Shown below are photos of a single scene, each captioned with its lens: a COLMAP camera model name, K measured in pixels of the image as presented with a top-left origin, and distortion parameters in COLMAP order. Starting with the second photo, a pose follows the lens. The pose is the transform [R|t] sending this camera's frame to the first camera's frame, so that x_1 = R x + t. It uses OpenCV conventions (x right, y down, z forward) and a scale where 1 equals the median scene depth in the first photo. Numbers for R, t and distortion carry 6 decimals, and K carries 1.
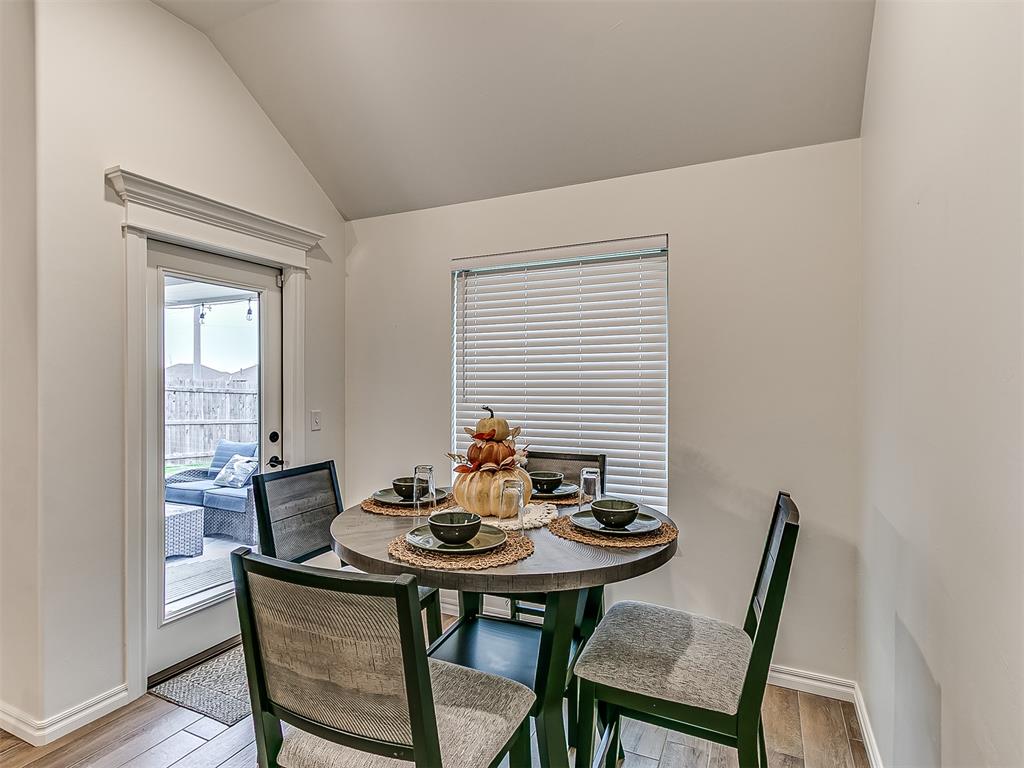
lens RADIAL K [[539.7, 0, 509.7], [0, 539.7, 386.8], [0, 0, 1]] dist [0.004436, -0.000252]
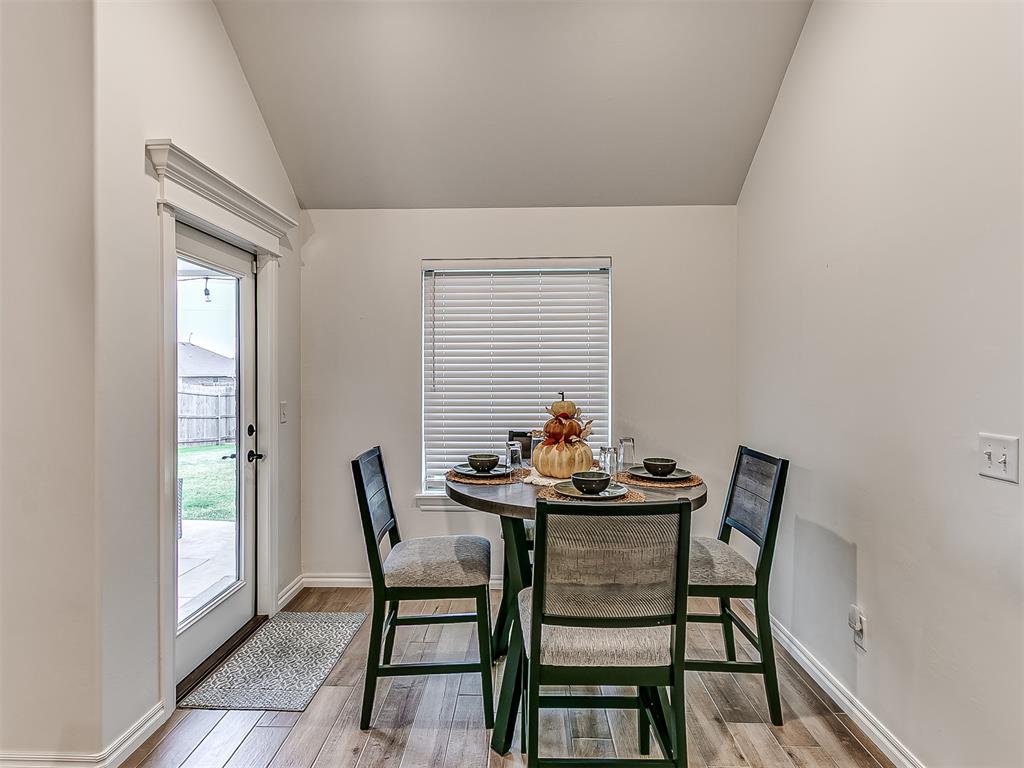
lens RADIAL K [[539.7, 0, 516.6], [0, 539.7, 378.7], [0, 0, 1]] dist [0.004436, -0.000252]
pose [[0.909737, -0.004618, 0.415160, -0.521990], [0.003884, 0.999989, 0.002612, 0.001454], [-0.415167, -0.000763, 0.909745, -0.083391]]
